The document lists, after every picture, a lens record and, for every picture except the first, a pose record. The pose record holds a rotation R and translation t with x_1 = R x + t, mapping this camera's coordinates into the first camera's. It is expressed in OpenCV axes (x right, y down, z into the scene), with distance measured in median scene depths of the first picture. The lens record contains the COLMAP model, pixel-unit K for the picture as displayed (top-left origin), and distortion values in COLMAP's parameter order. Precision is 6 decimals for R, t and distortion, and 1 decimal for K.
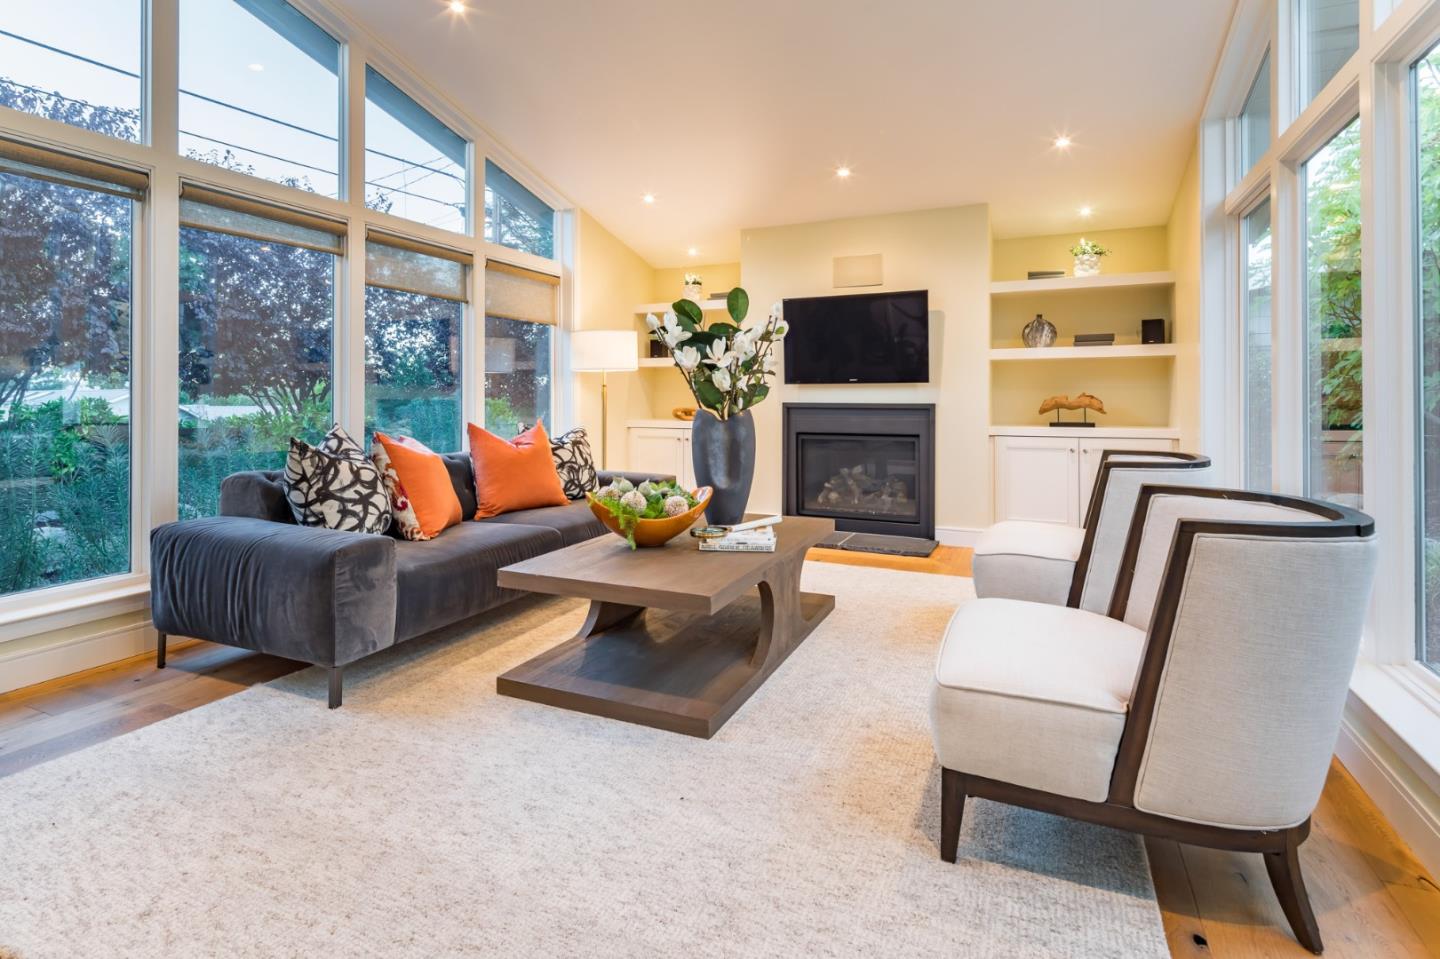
lens RADIAL K [[712.1, 0, 722.7], [0, 712.1, 389.1], [0, 0, 1]] dist [0.003117, -0.001689]
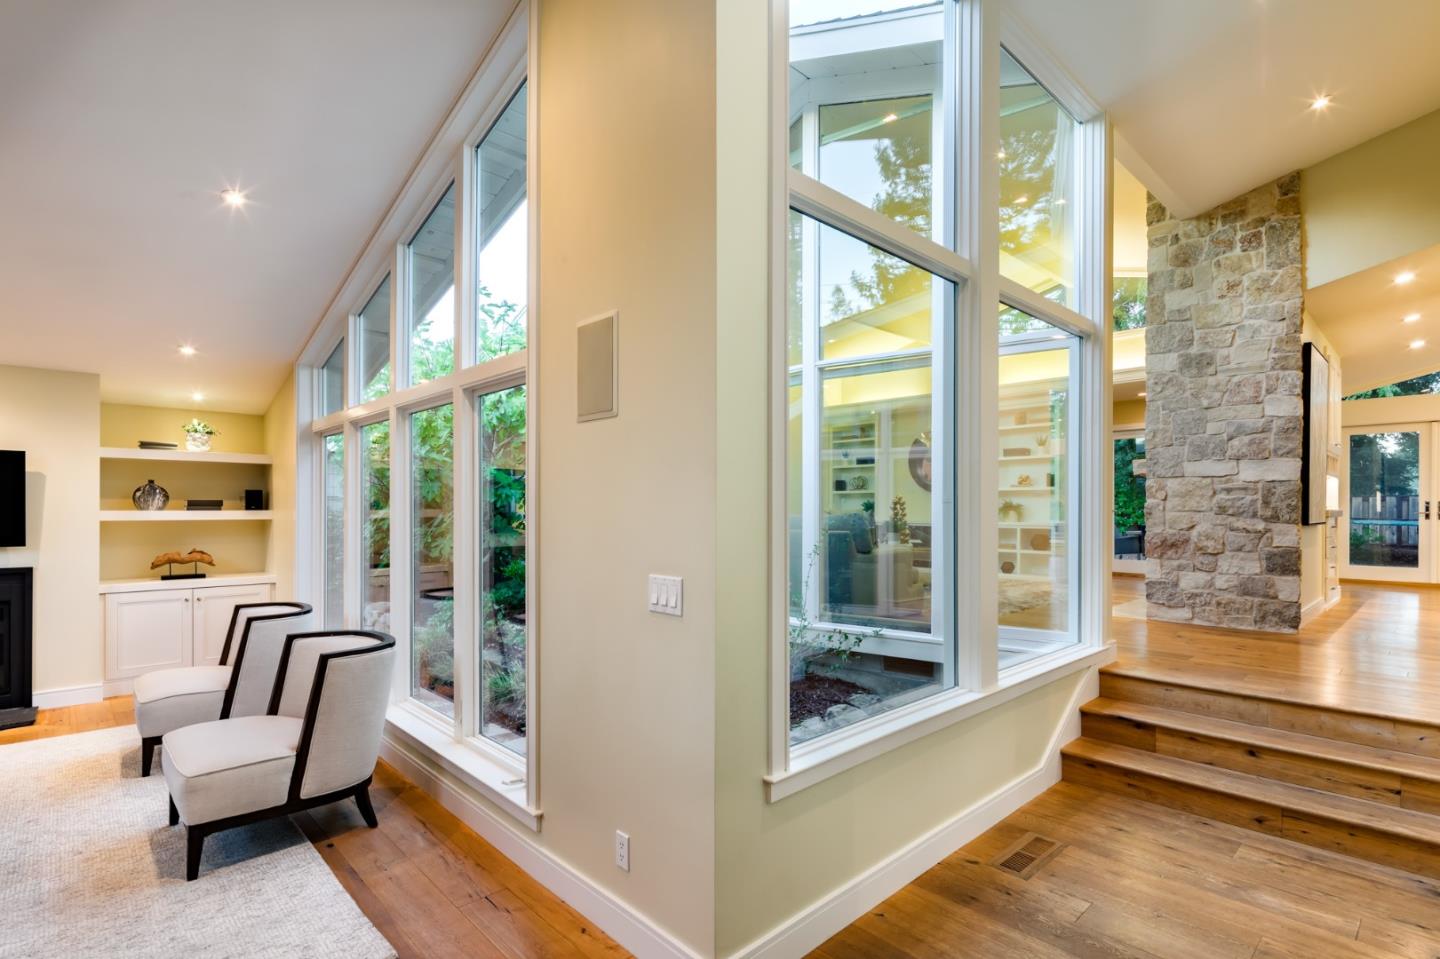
lens RADIAL K [[700.5, 0, 721.9], [0, 700.5, 506.2], [0, 0, 1]] dist [-0.000365, -0.013747]
pose [[0.380390, -0.000475, 0.924826, -0.293256], [-0.006489, 0.999974, 0.003183, -0.096130], [-0.924804, -0.007211, 0.380377, -0.314990]]
